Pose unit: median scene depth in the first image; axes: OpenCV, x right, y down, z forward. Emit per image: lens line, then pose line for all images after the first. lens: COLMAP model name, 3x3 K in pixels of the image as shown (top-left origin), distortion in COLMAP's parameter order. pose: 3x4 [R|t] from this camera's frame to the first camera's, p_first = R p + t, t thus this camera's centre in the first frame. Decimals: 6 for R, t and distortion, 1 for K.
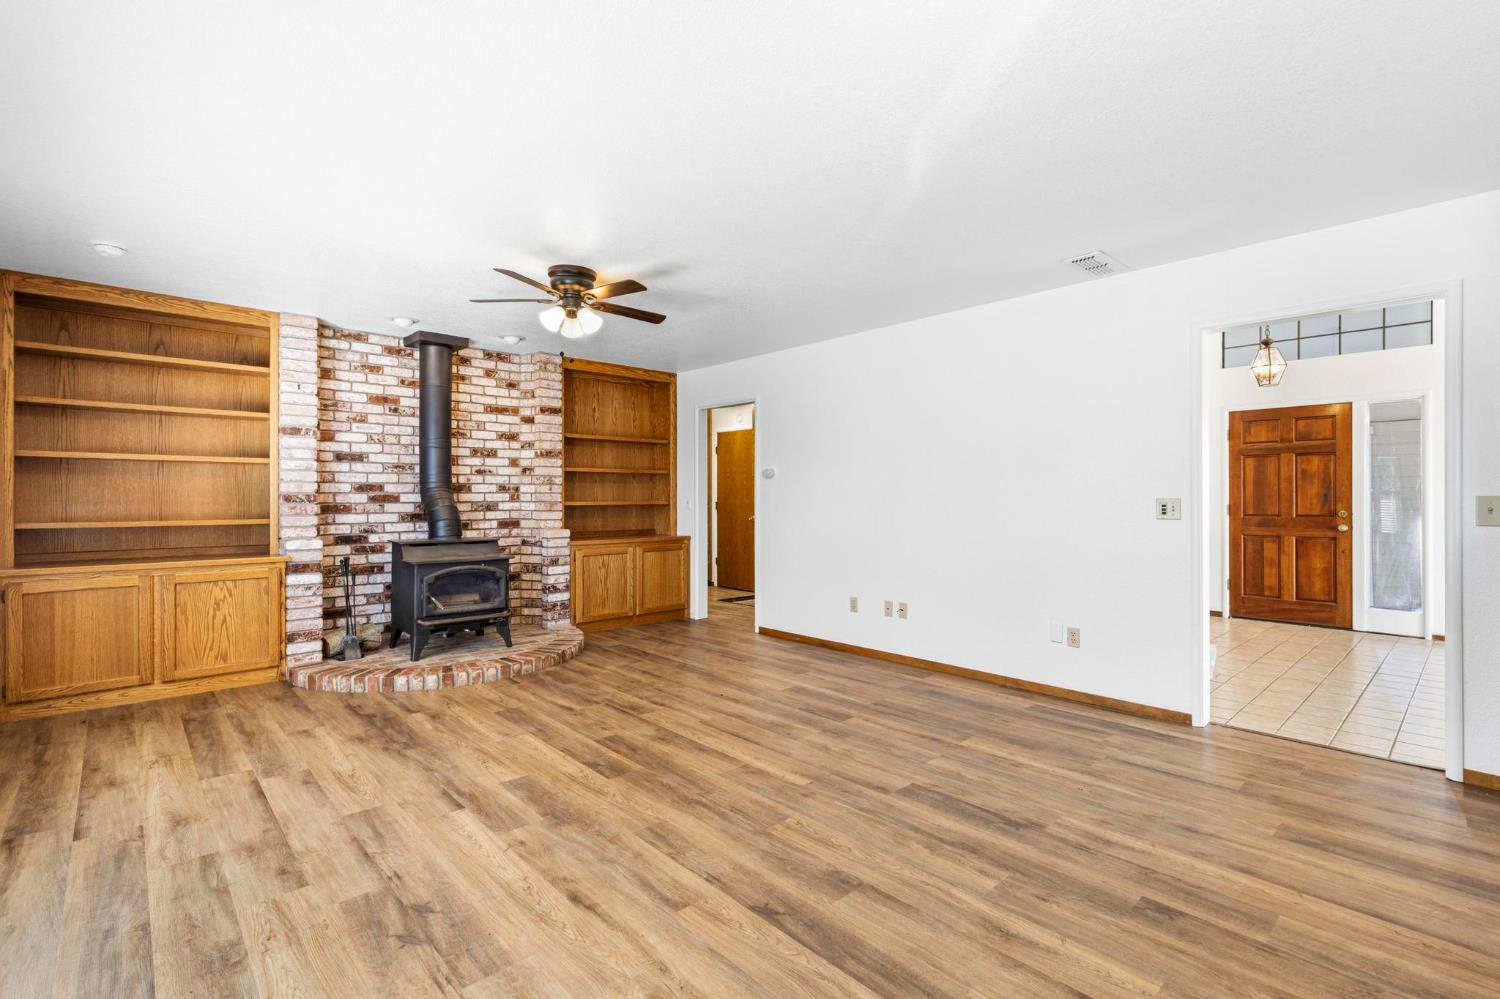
lens RADIAL K [[682.0, 0, 748.1], [0, 682.0, 498.4], [0, 0, 1]] dist [0.005318, -0.000141]
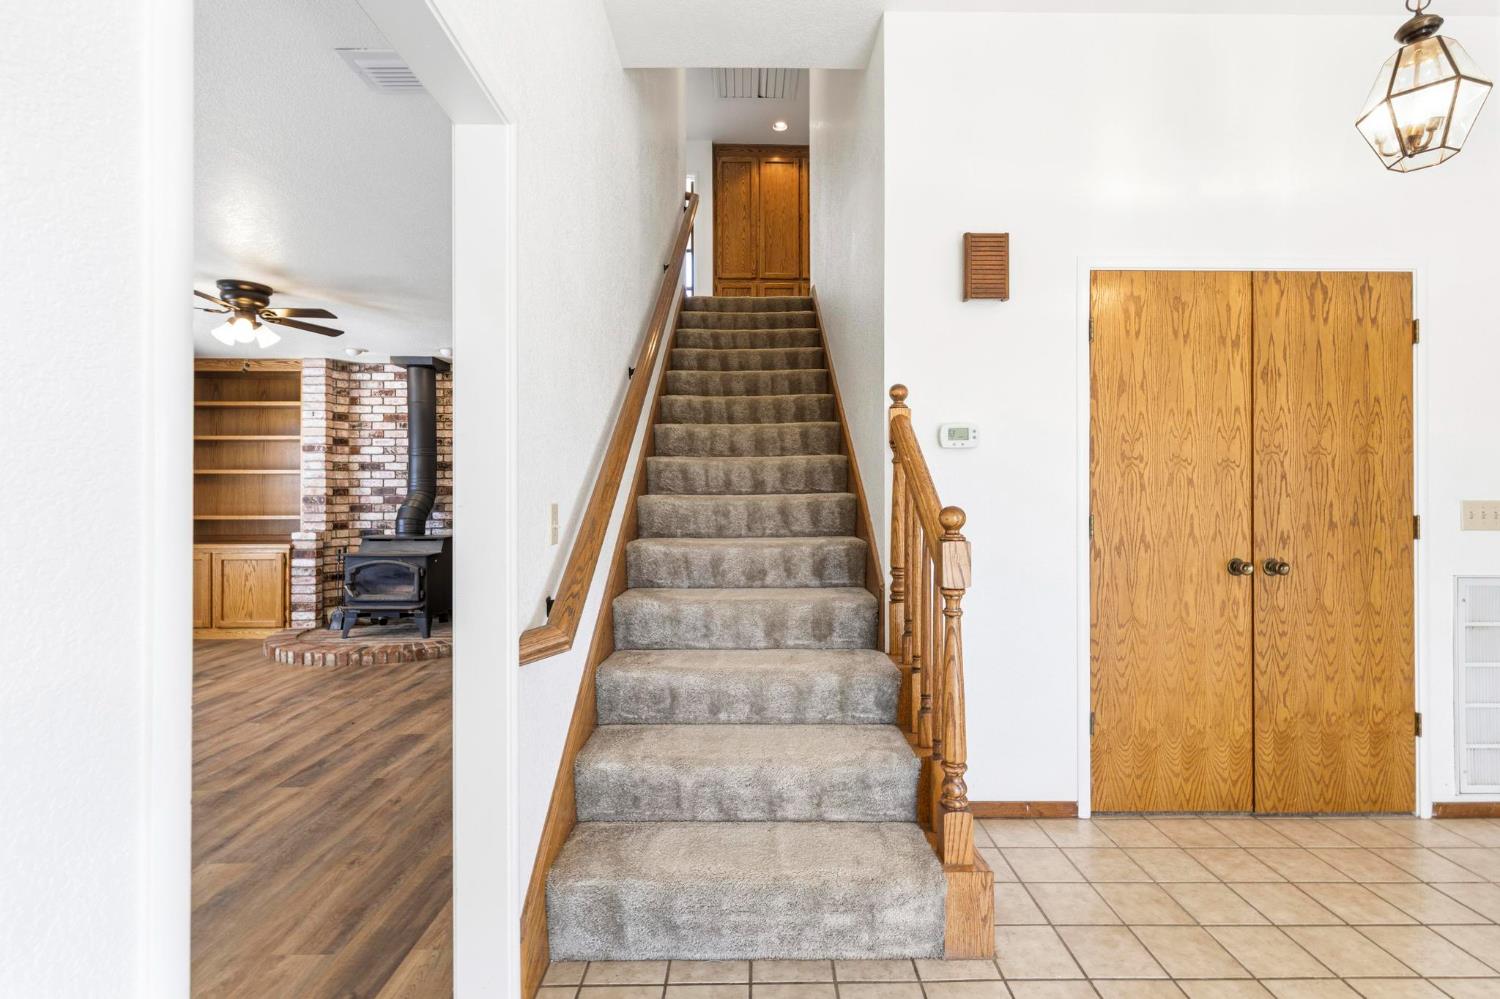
lens RADIAL K [[682.0, 0, 754.2], [0, 682.0, 492.8], [0, 0, 1]] dist [0.005318, -0.000141]
pose [[0.739724, -0.004721, -0.672893, 0.765909], [0.002747, 0.999988, -0.003995, -0.006044], [0.672904, 0.001107, 0.739729, 0.558161]]
